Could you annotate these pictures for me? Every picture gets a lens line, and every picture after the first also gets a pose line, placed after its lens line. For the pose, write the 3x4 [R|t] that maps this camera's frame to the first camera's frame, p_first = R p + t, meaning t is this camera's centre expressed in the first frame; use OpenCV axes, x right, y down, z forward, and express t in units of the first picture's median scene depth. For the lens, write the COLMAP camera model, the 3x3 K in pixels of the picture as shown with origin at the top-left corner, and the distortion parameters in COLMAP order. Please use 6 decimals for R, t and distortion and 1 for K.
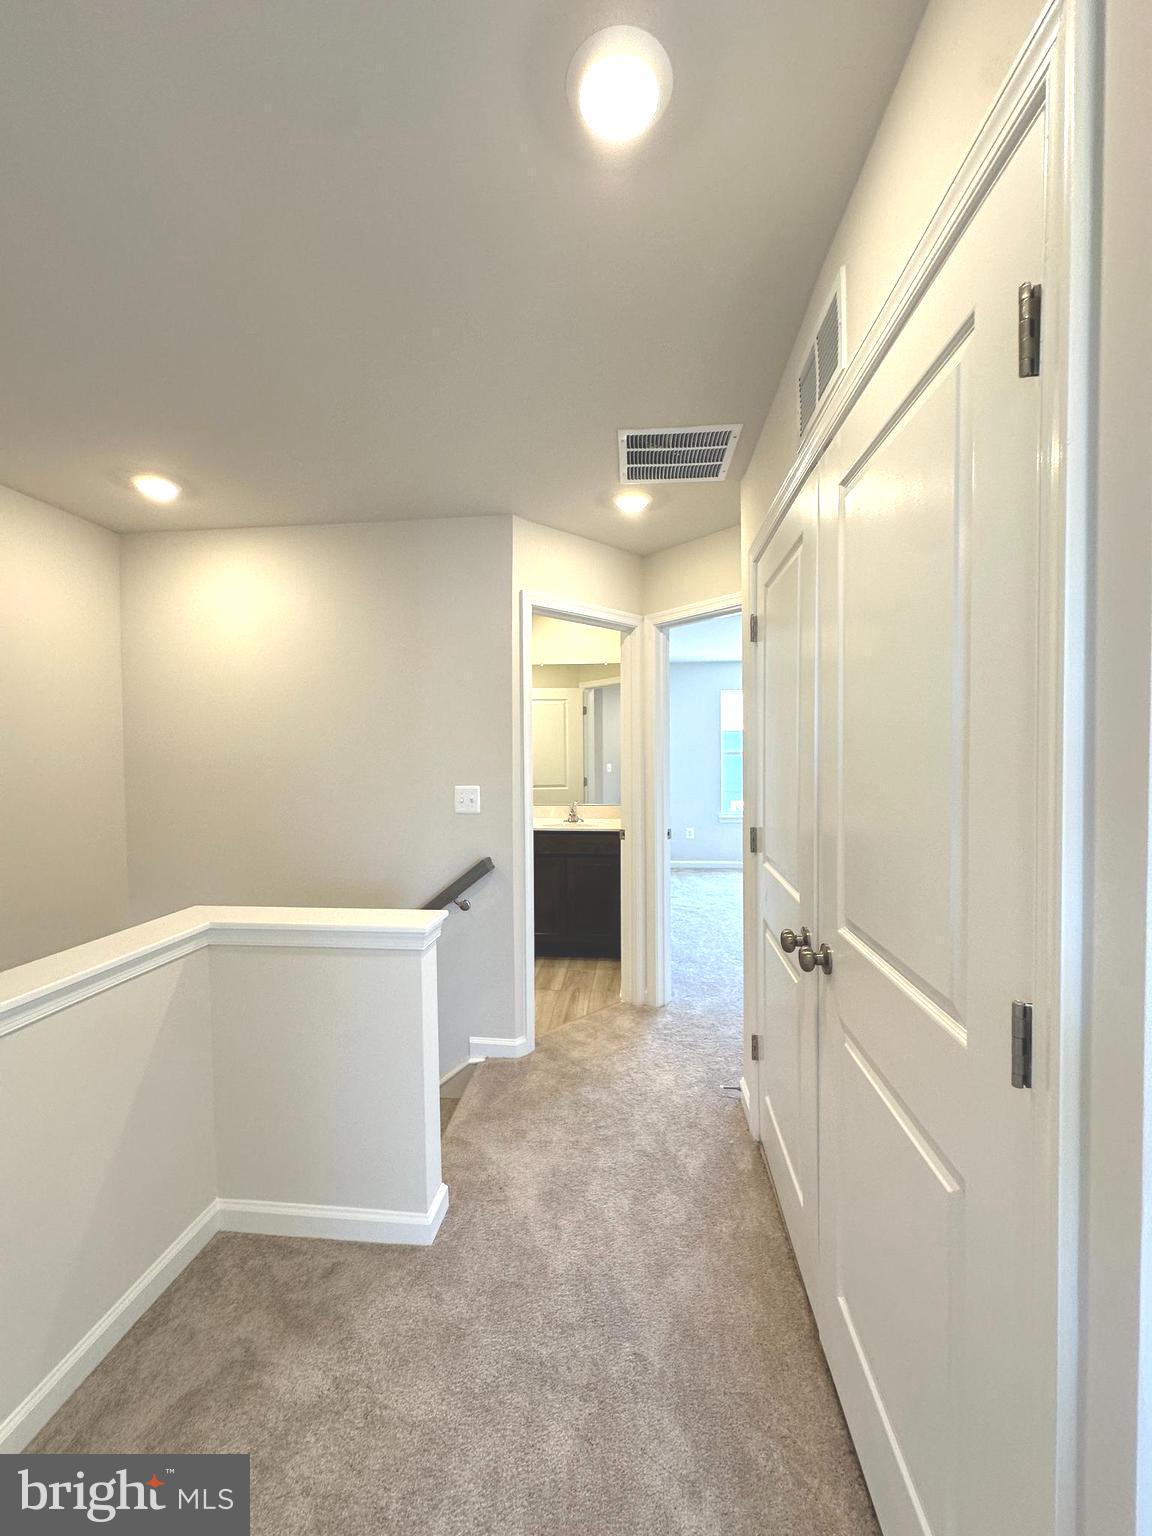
lens RADIAL K [[613.8, 0, 576.0], [0, 613.8, 768.0], [0, 0, 1]] dist [-0.005640, 0.000204]
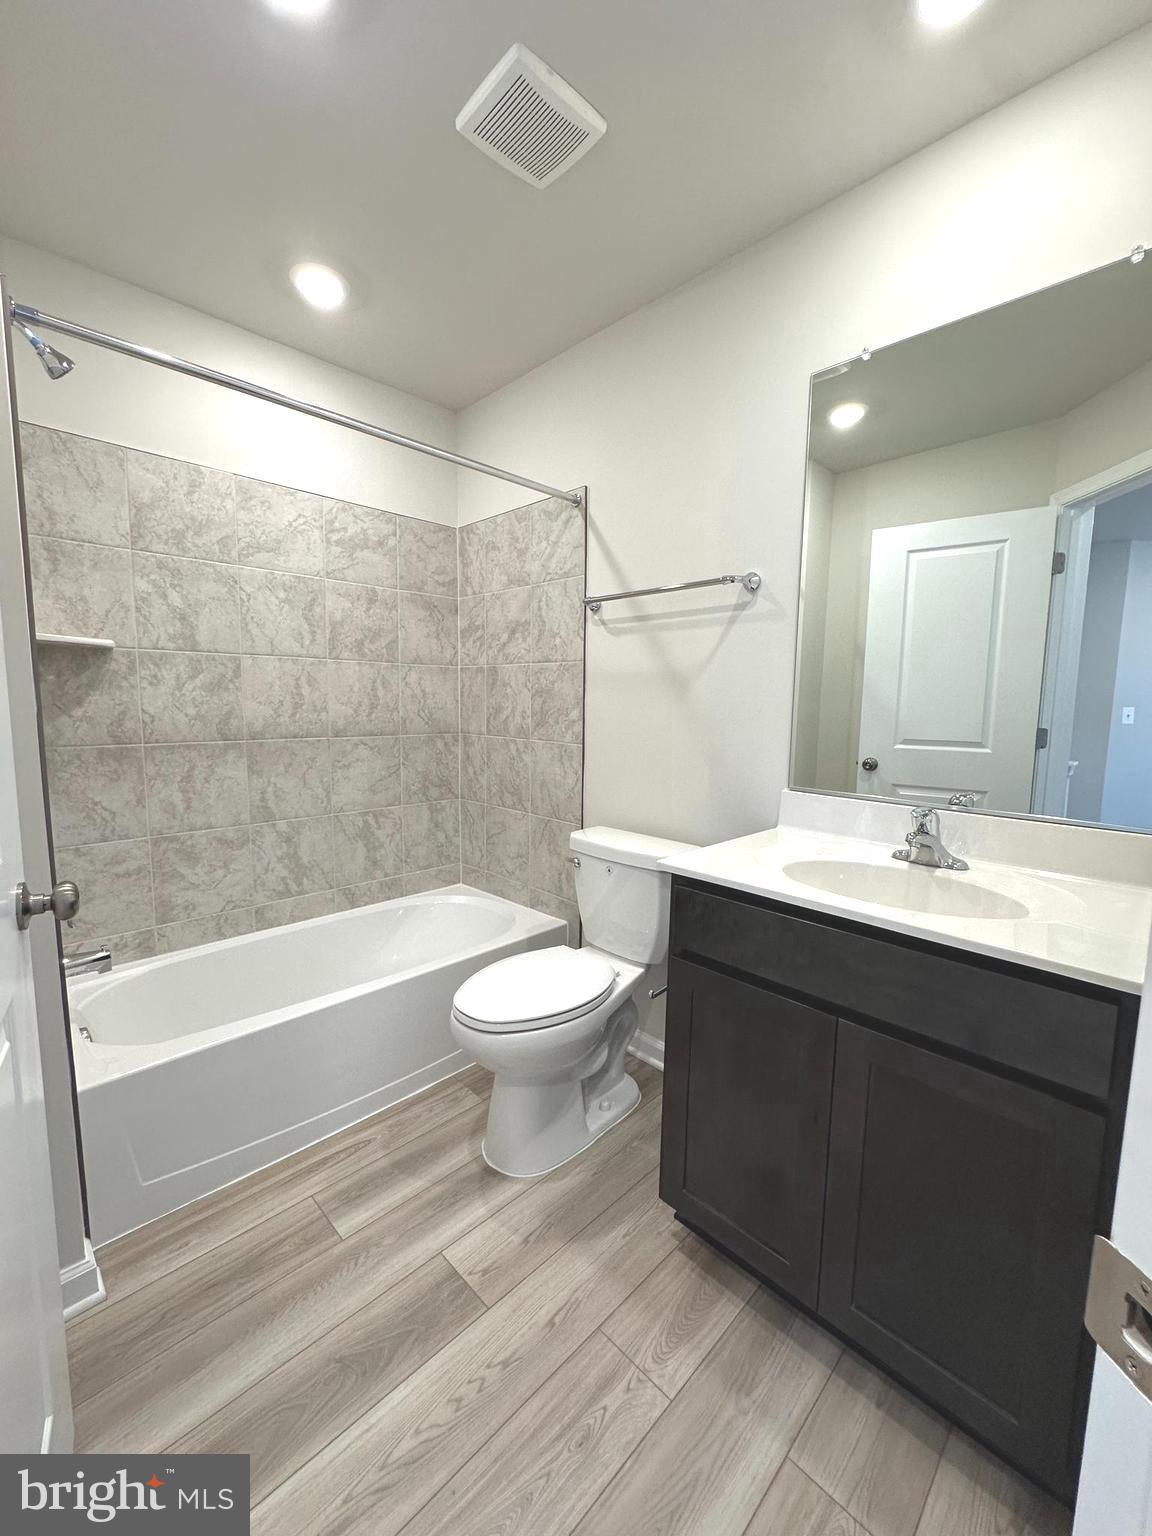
lens RADIAL K [[613.8, 0, 576.0], [0, 613.8, 768.0], [0, 0, 1]] dist [-0.005640, 0.000204]
pose [[0.772503, 0.087624, -0.628937, 0.033742], [-0.033573, 0.994684, 0.097344, 0.013204], [0.634123, -0.054083, 0.771338, 0.483843]]
